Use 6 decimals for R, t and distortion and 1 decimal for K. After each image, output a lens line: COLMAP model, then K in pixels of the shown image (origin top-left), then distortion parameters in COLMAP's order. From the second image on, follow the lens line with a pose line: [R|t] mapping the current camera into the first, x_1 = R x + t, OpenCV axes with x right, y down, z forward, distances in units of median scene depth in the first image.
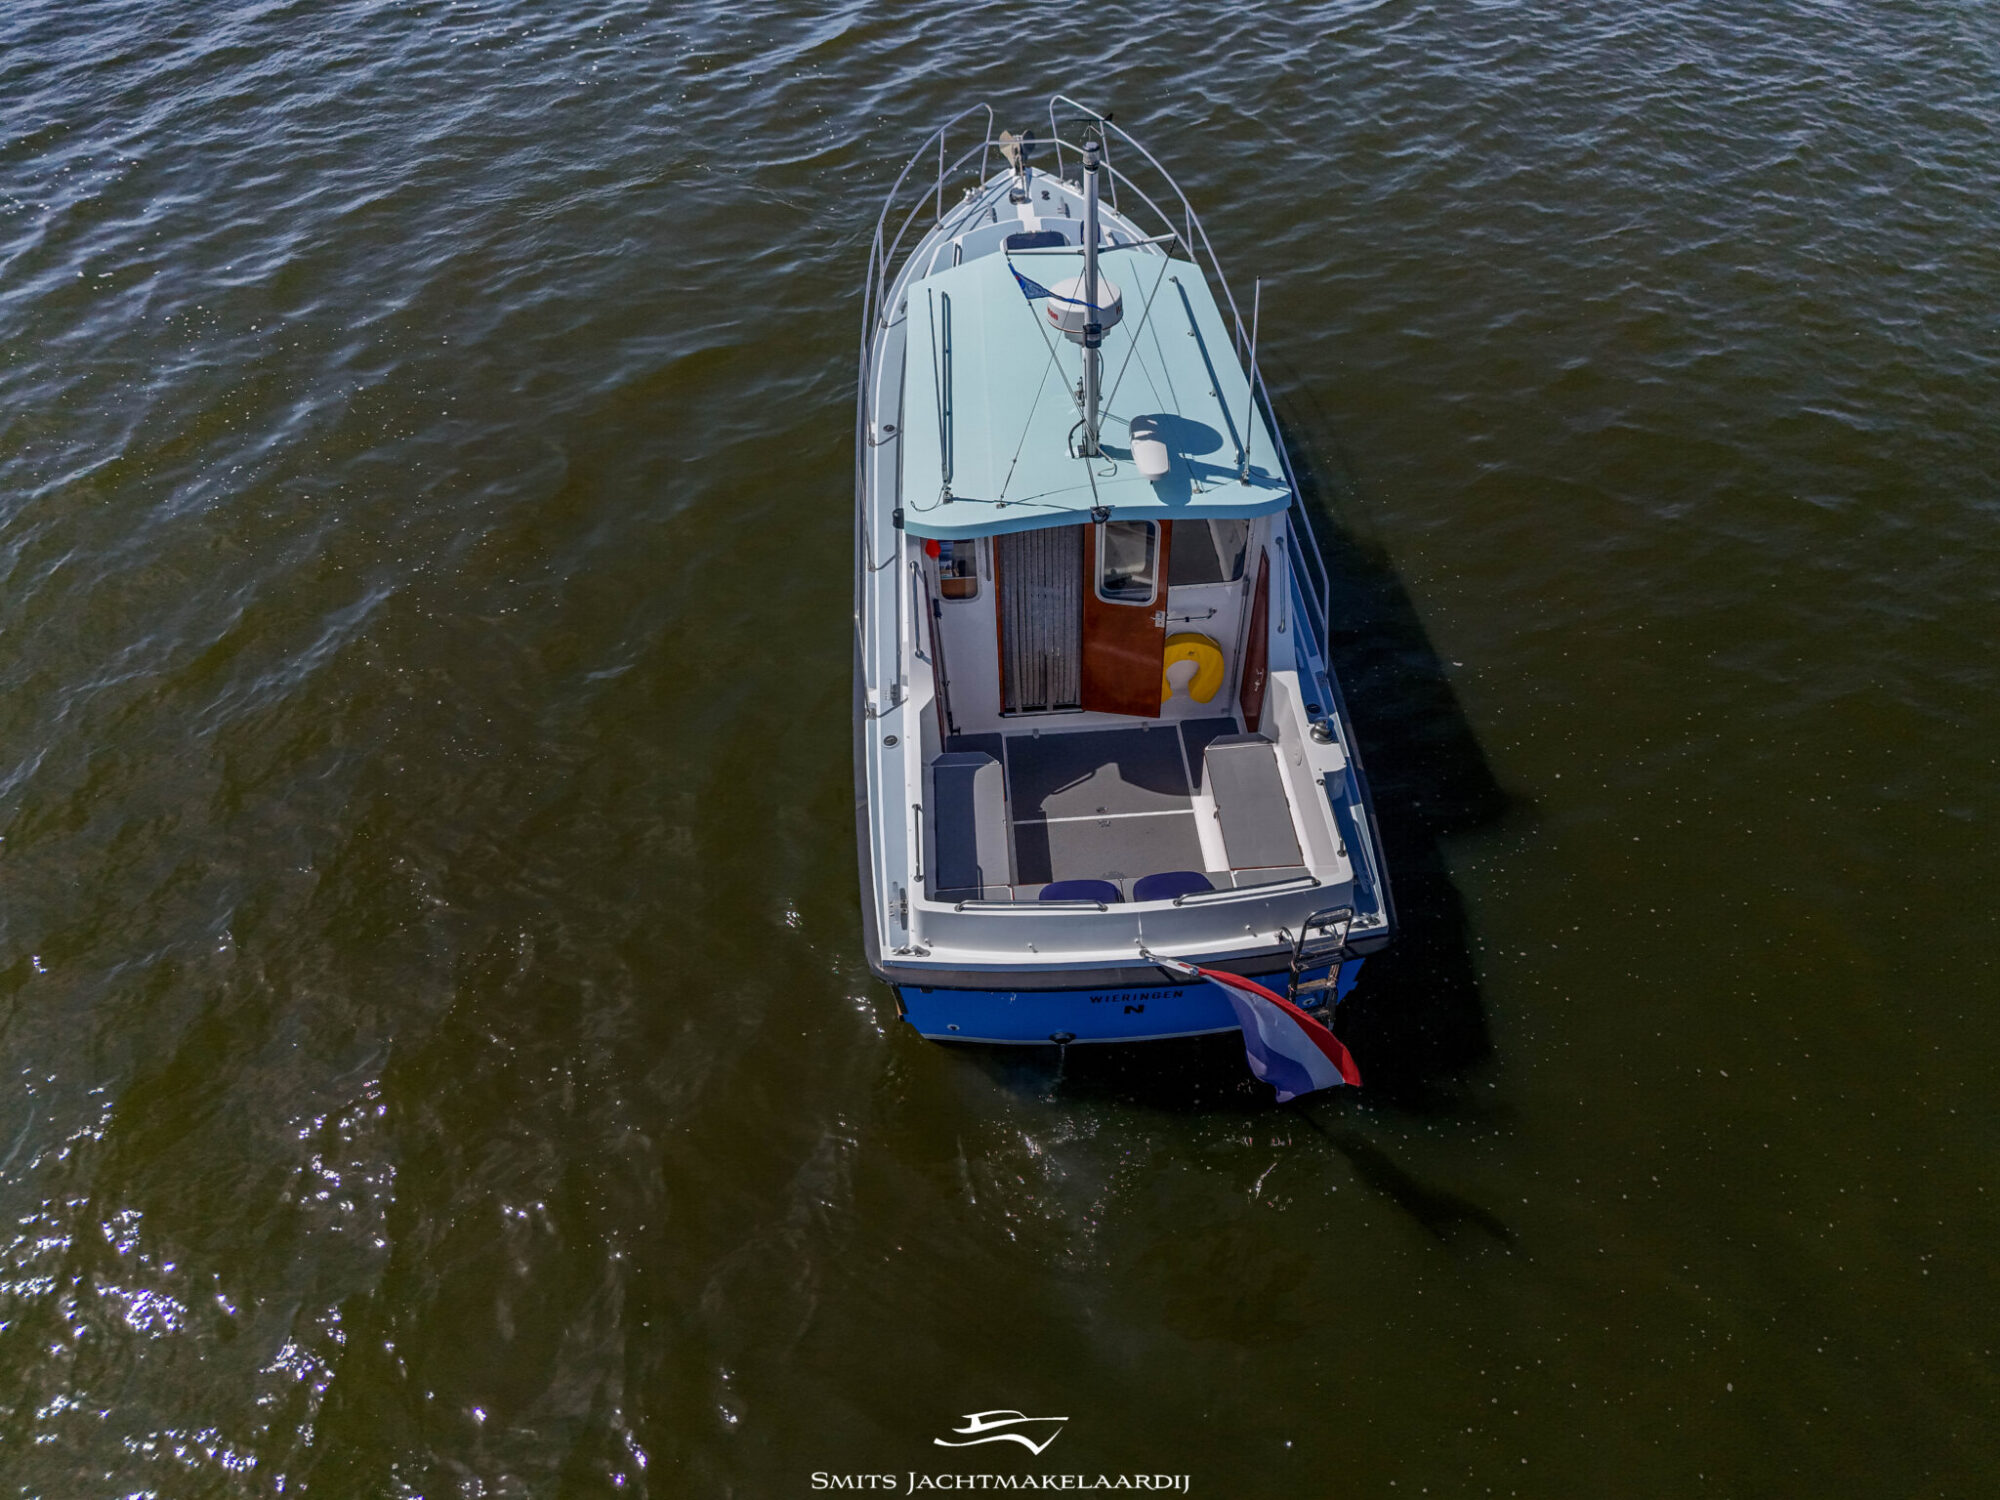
lens RADIAL K [[1489.2, 0, 1000.0], [0, 1489.2, 750.0], [0, 0, 1]] dist [0.042603, -0.008751]
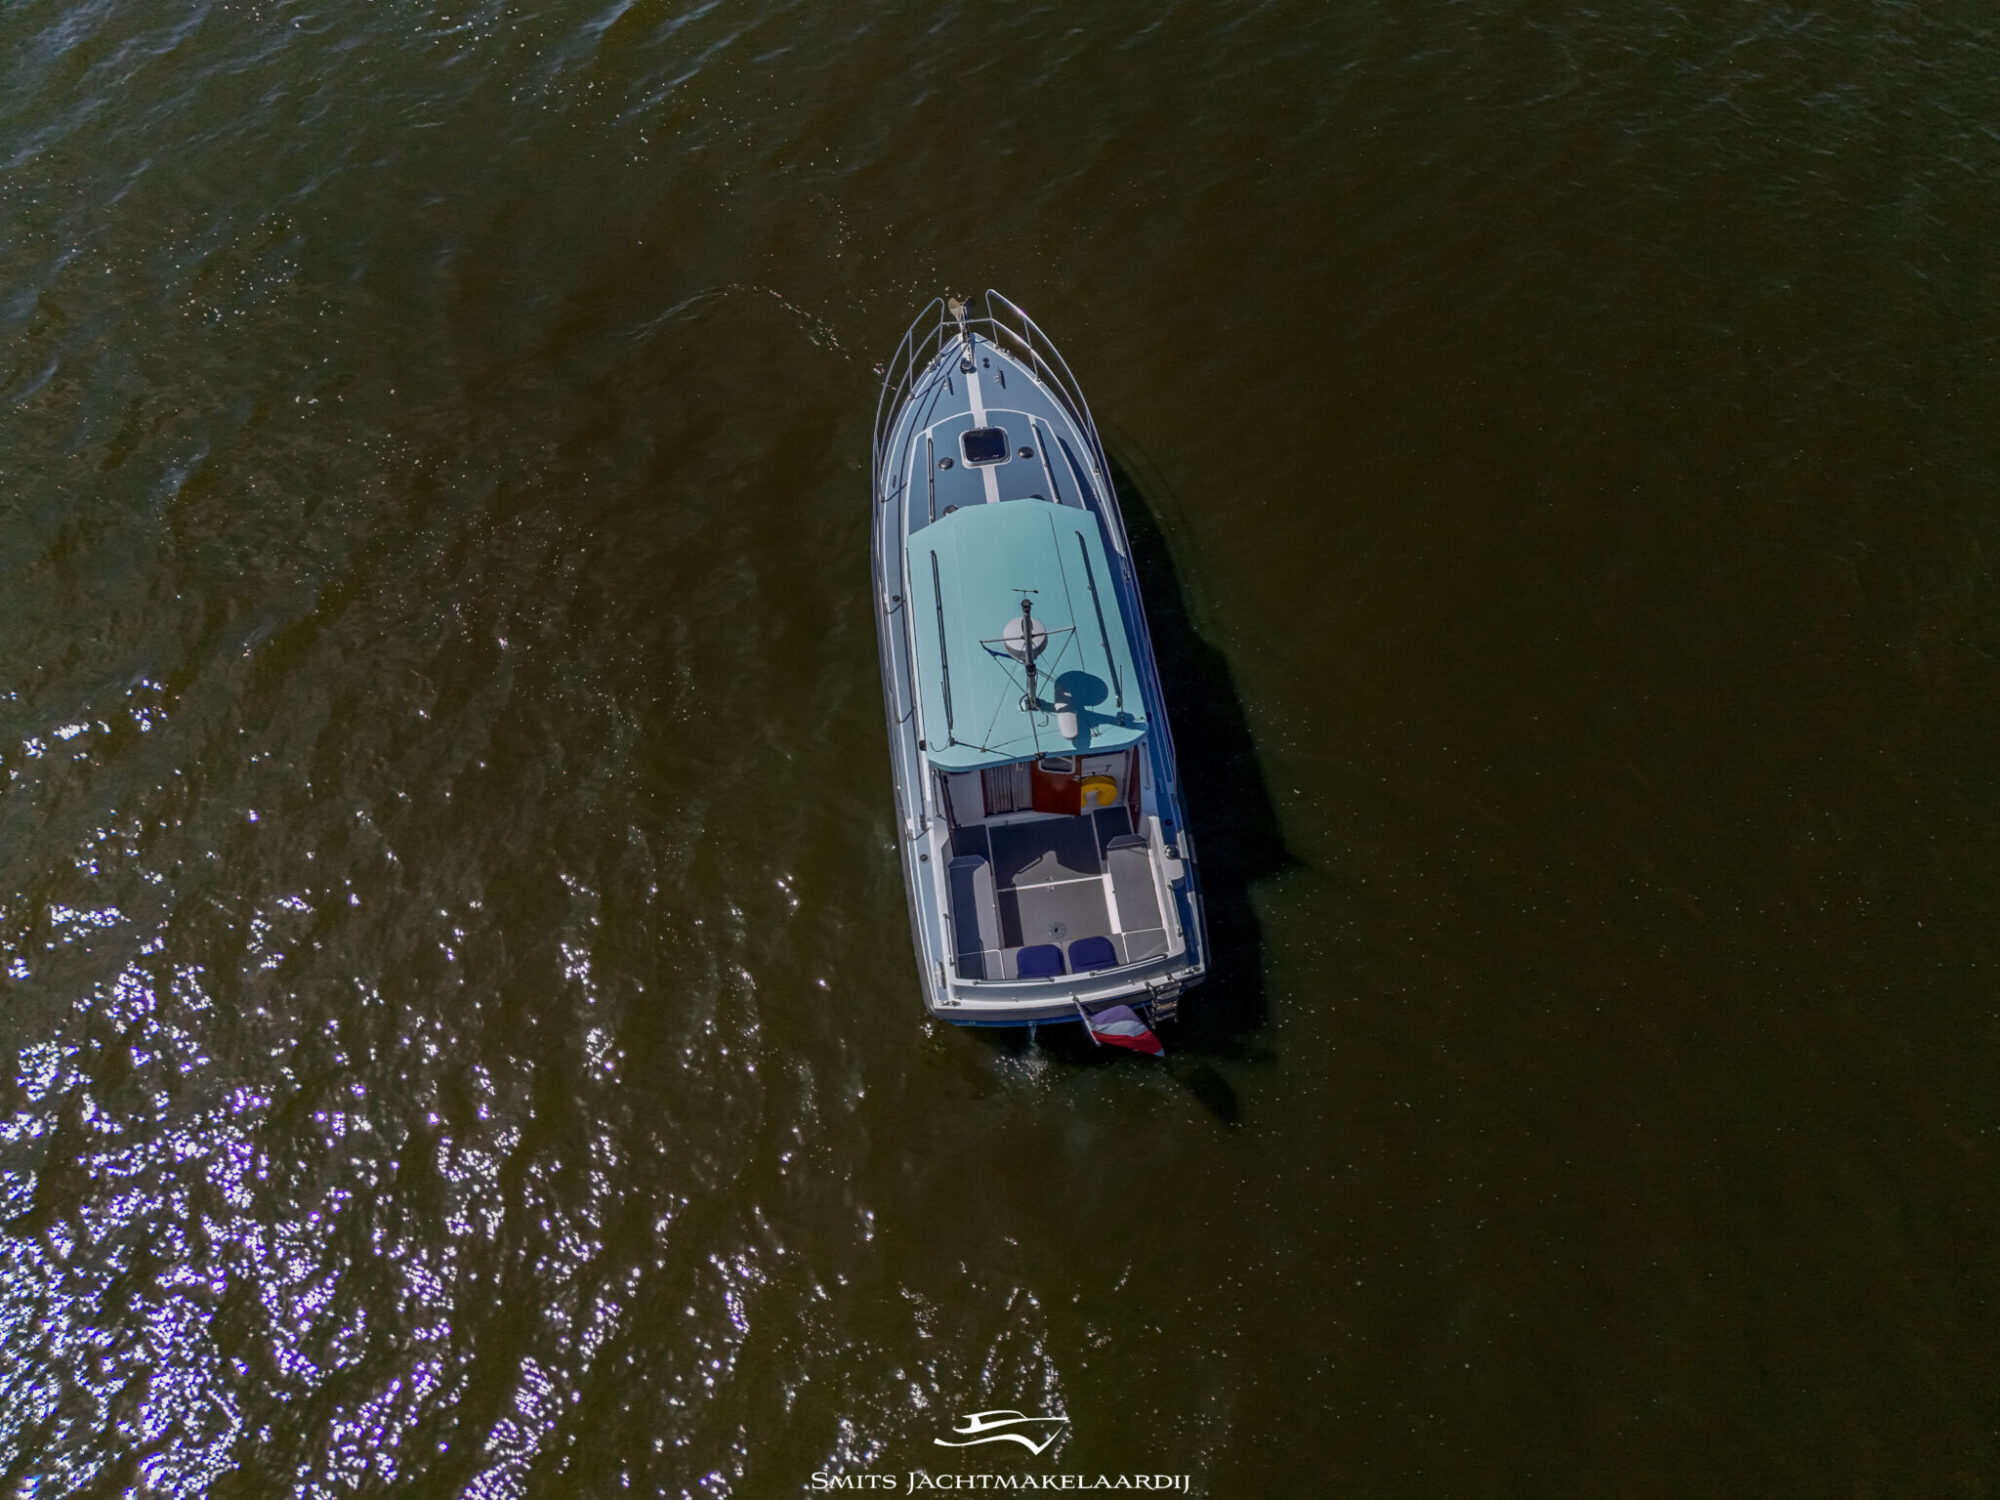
lens RADIAL K [[1489.2, 0, 1000.0], [0, 1489.2, 750.0], [0, 0, 1]] dist [0.042603, -0.008751]
pose [[0.997730, -0.061961, 0.026392, -0.024032], [0.053649, 0.968115, 0.244694, -0.556246], [-0.040712, -0.242722, 0.969241, -0.651707]]
